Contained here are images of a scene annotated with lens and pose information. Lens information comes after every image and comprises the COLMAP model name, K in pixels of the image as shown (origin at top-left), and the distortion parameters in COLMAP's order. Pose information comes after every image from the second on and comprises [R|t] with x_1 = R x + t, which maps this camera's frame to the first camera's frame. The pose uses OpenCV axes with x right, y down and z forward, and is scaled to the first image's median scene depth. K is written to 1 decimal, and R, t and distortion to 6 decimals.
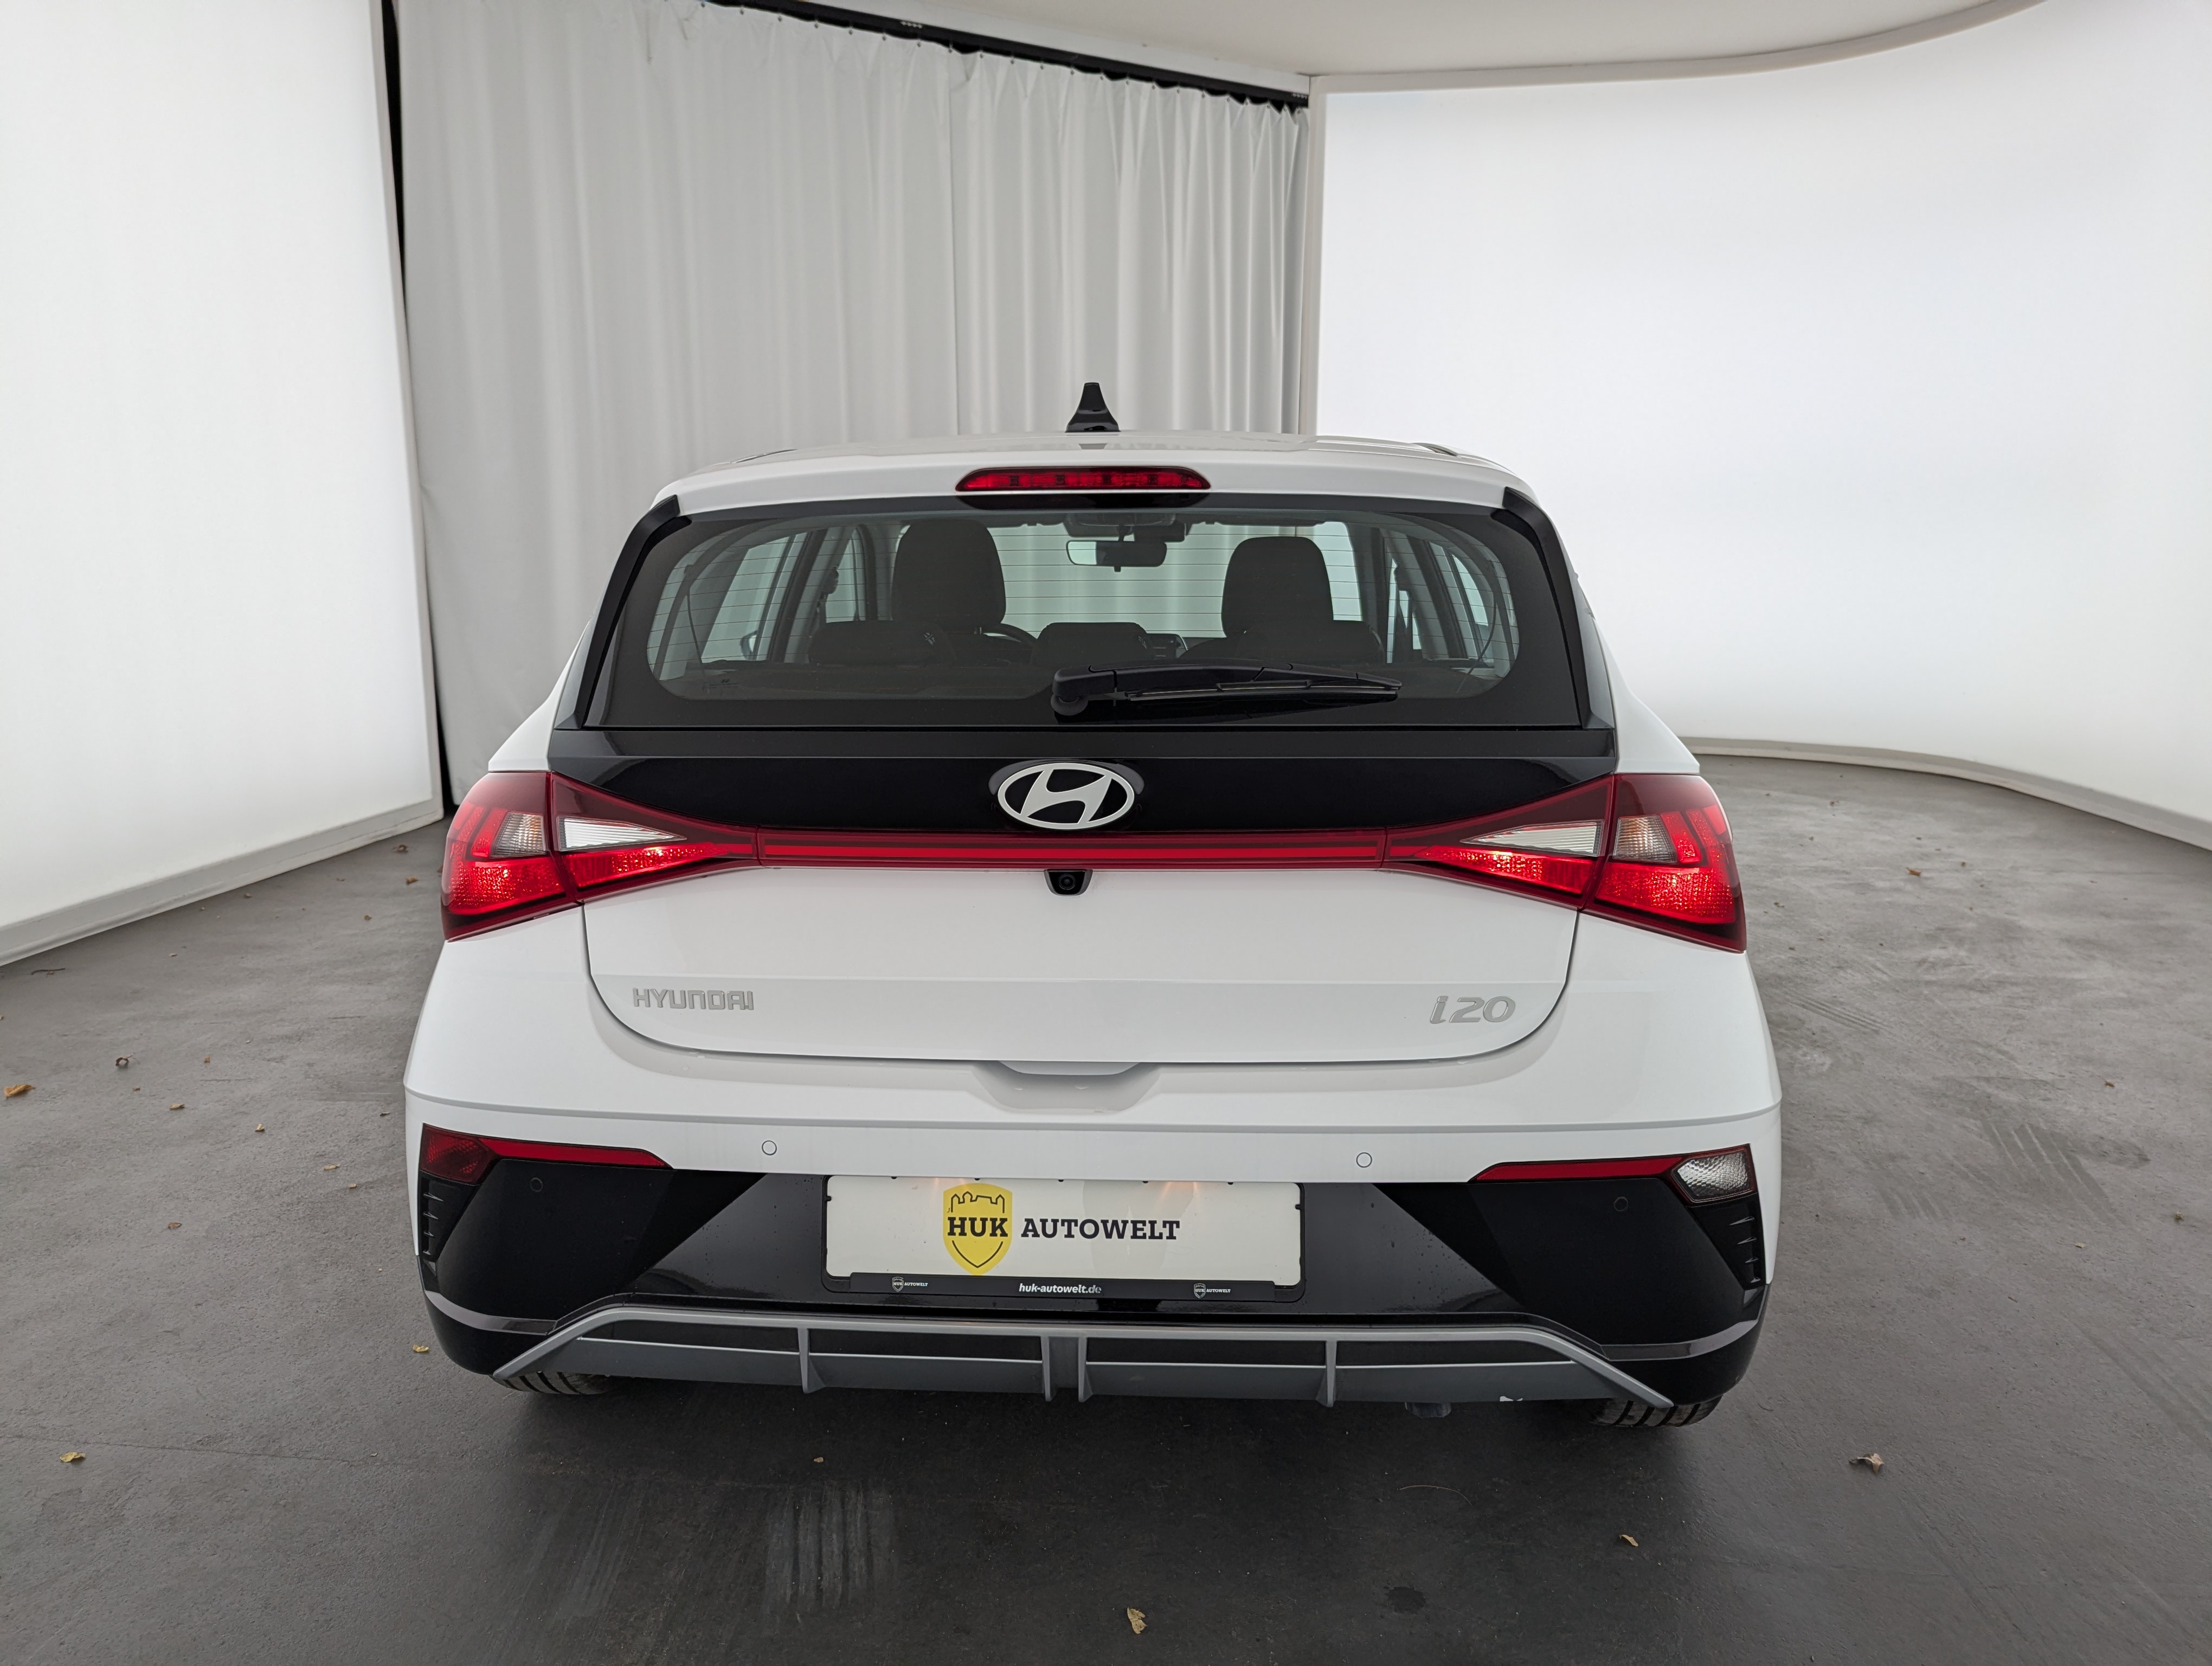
lens RADIAL K [[1517.5, 0, 1106.0], [0, 1517.5, 833.0], [0, 0, 1]] dist [0.083277, -0.055733]
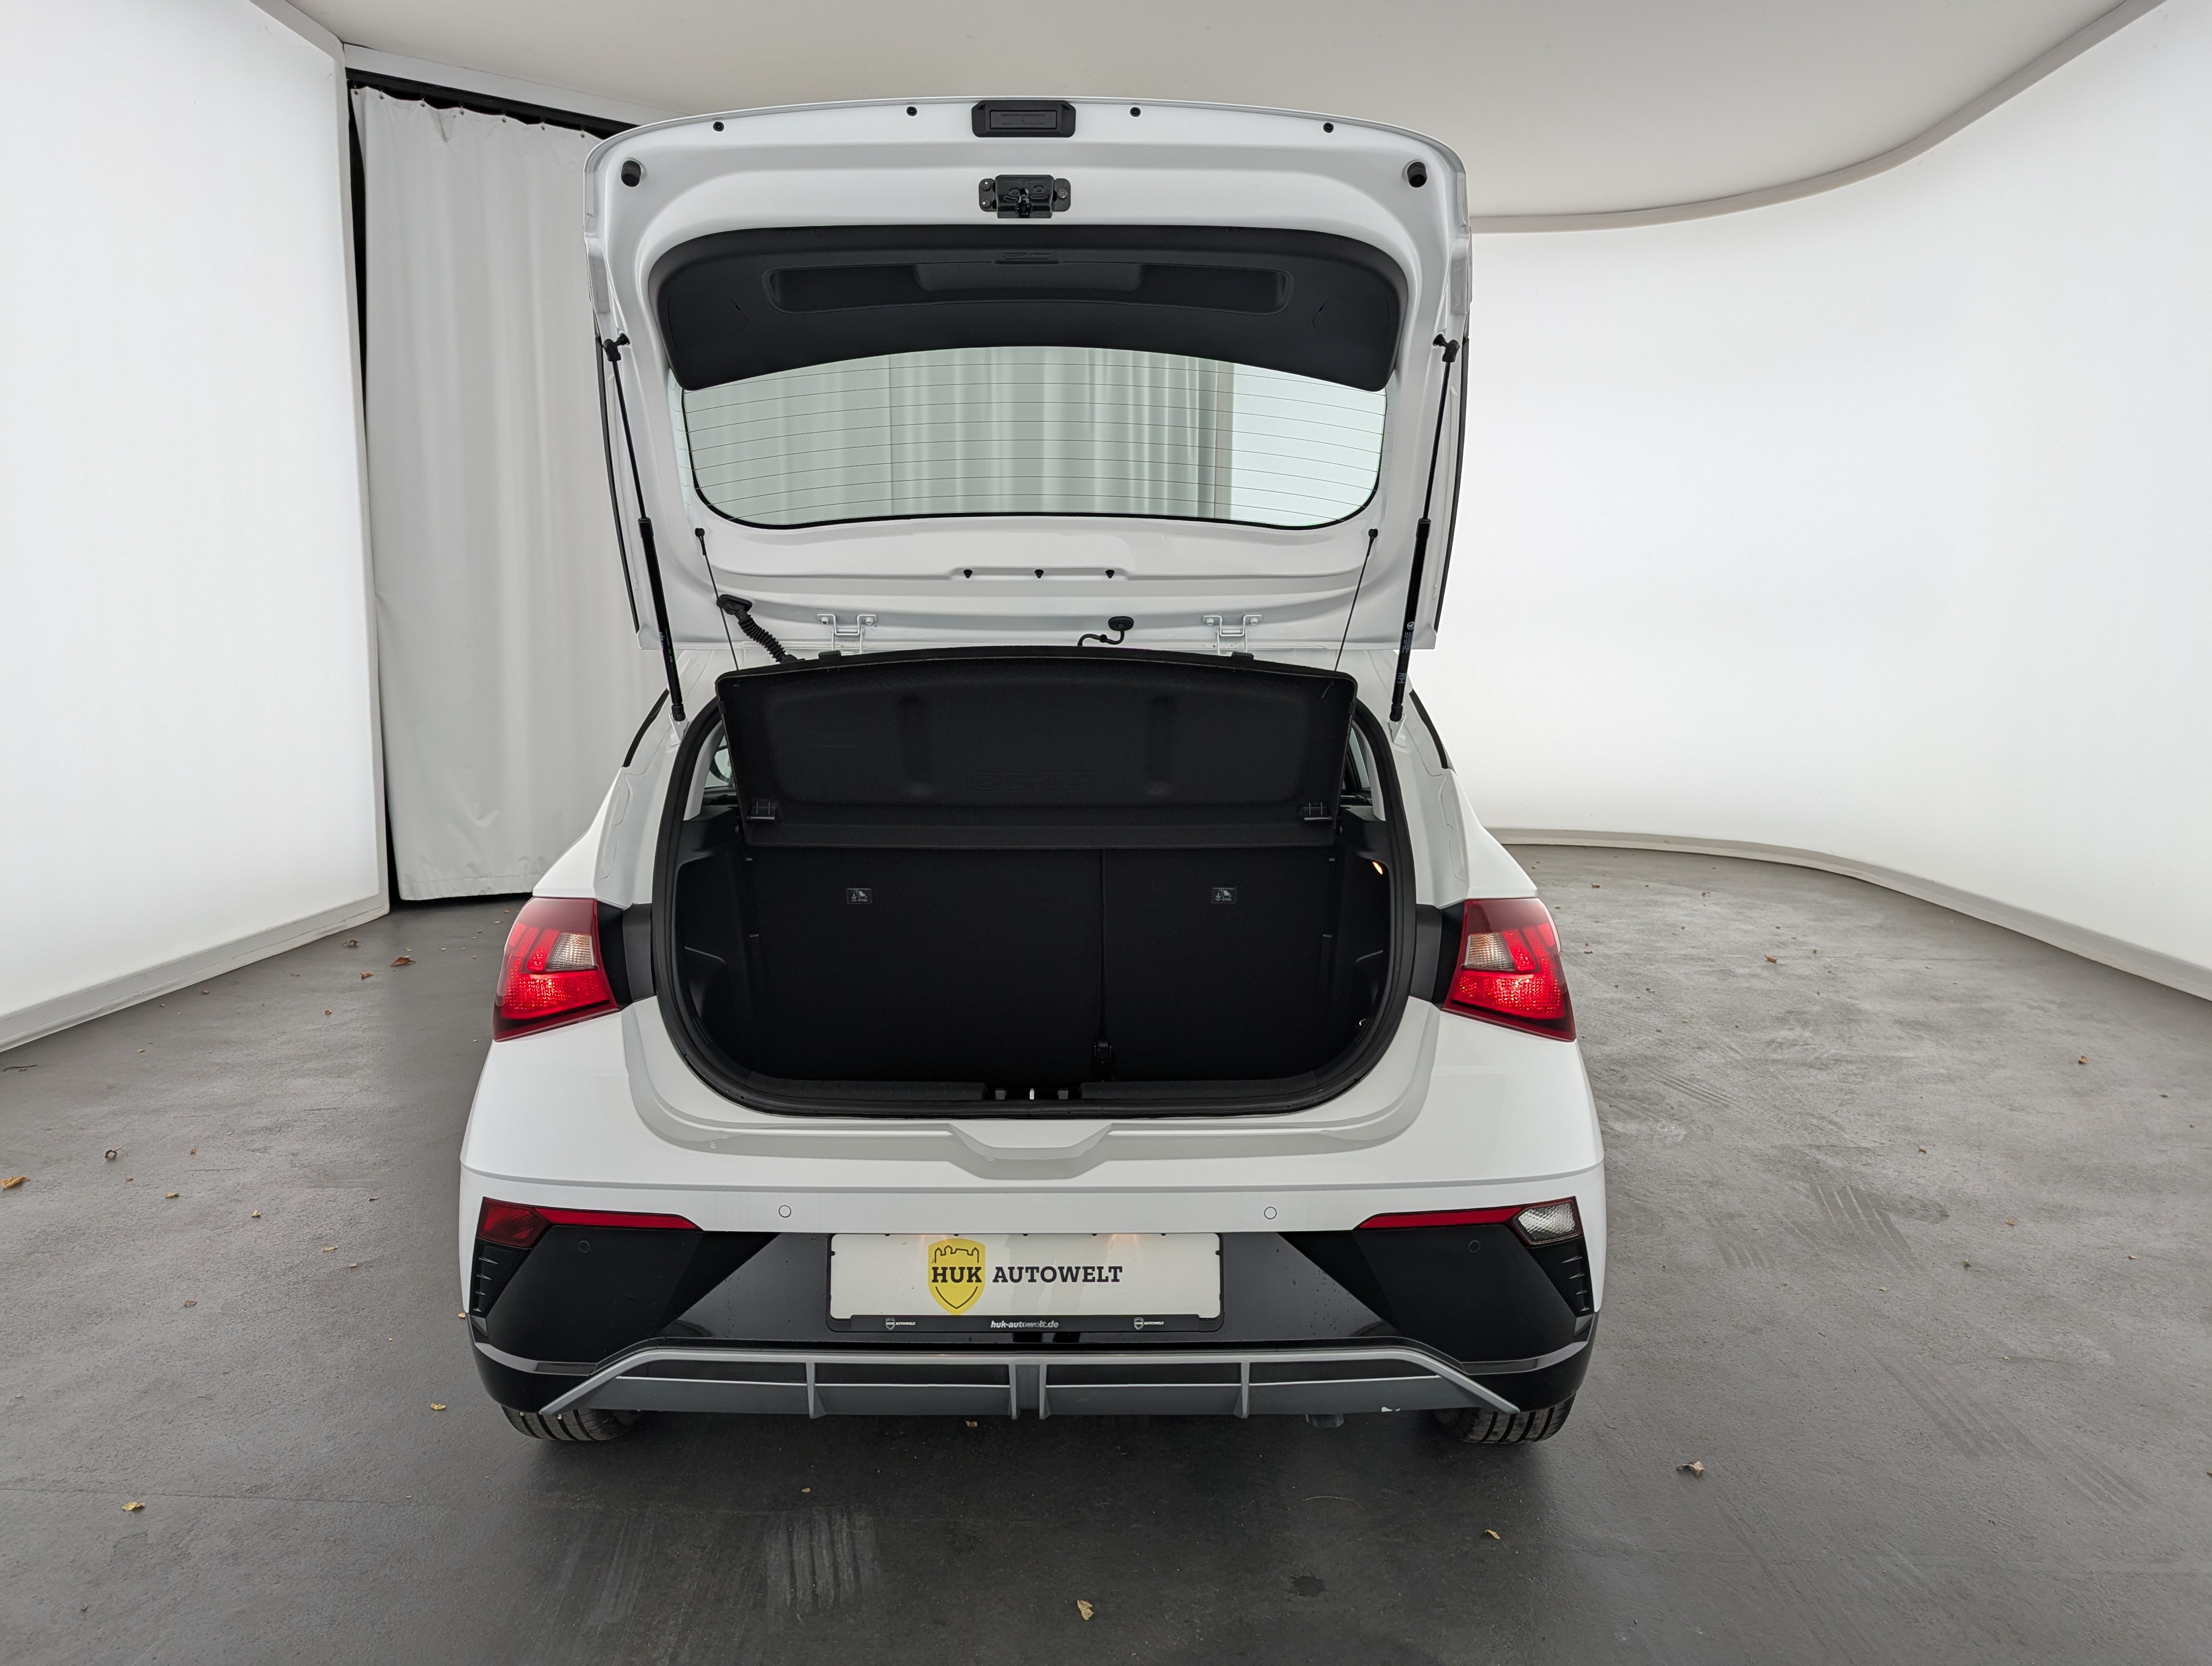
lens RADIAL K [[1517.5, 0, 1106.0], [0, 1517.5, 833.0], [0, 0, 1]] dist [0.083277, -0.055733]
pose [[0.998570, -0.001147, 0.053454, -0.024774], [0.003965, 0.998605, -0.052644, -0.024321], [-0.053319, 0.052780, 0.997182, -0.200768]]
